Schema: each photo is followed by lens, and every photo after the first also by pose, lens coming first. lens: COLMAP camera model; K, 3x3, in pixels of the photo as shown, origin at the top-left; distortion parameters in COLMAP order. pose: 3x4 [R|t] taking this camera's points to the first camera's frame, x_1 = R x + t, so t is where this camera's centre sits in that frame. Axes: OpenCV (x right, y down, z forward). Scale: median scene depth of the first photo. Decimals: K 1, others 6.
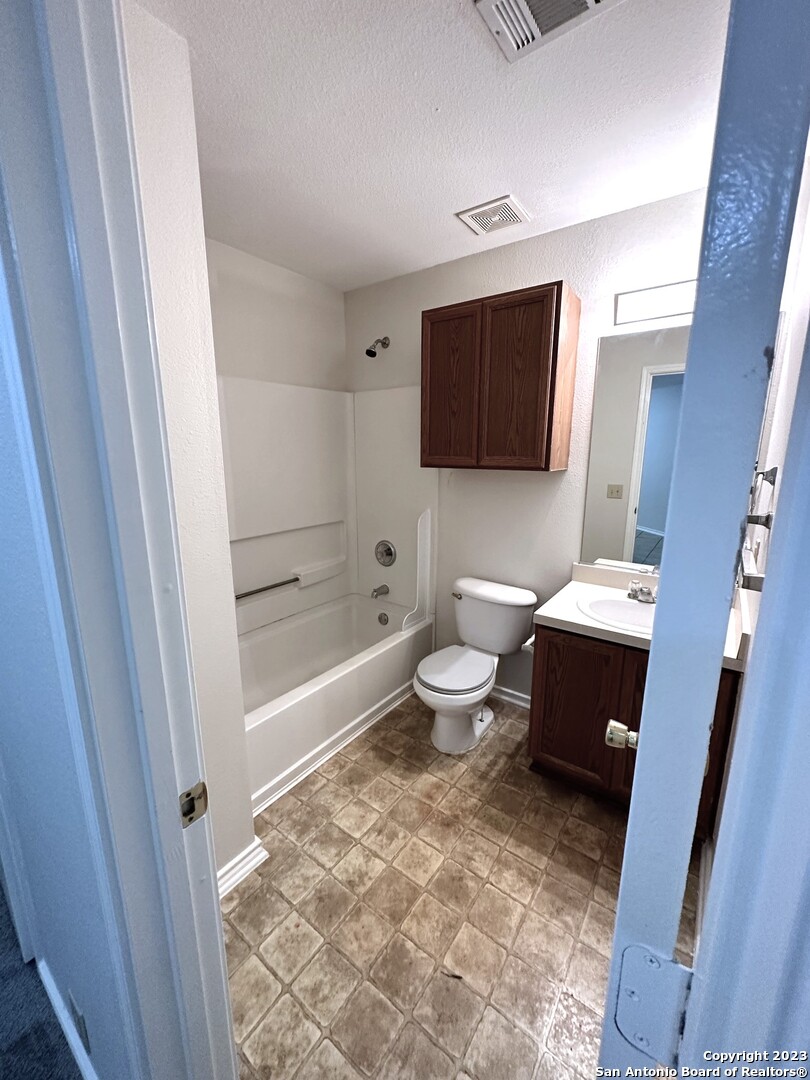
lens RADIAL K [[430.3, 0, 402.8], [0, 430.3, 539.1], [0, 0, 1]] dist [0.001971, -0.000348]
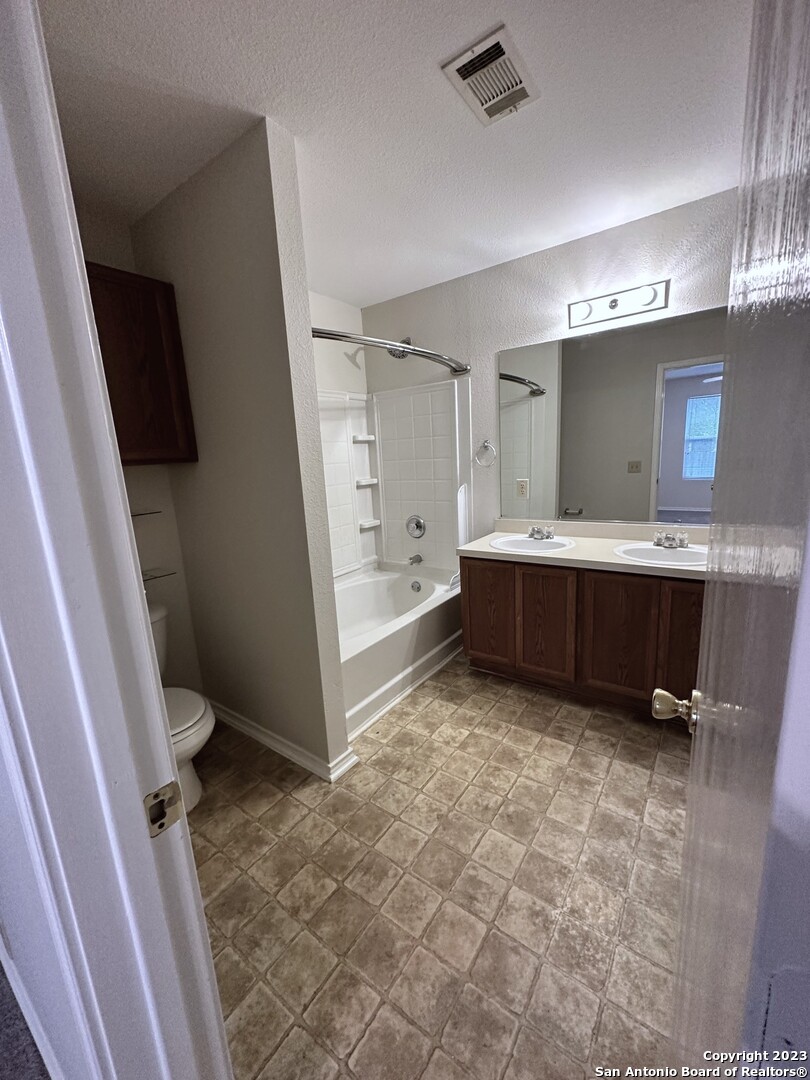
lens RADIAL K [[430.3, 0, 402.4], [0, 430.3, 537.5], [0, 0, 1]] dist [0.001971, -0.000348]
pose [[-0.010152, -0.193719, 0.981004, -0.723220], [0.260815, 0.946583, 0.189621, -0.136132], [-0.965336, 0.257785, 0.040915, 0.949156]]
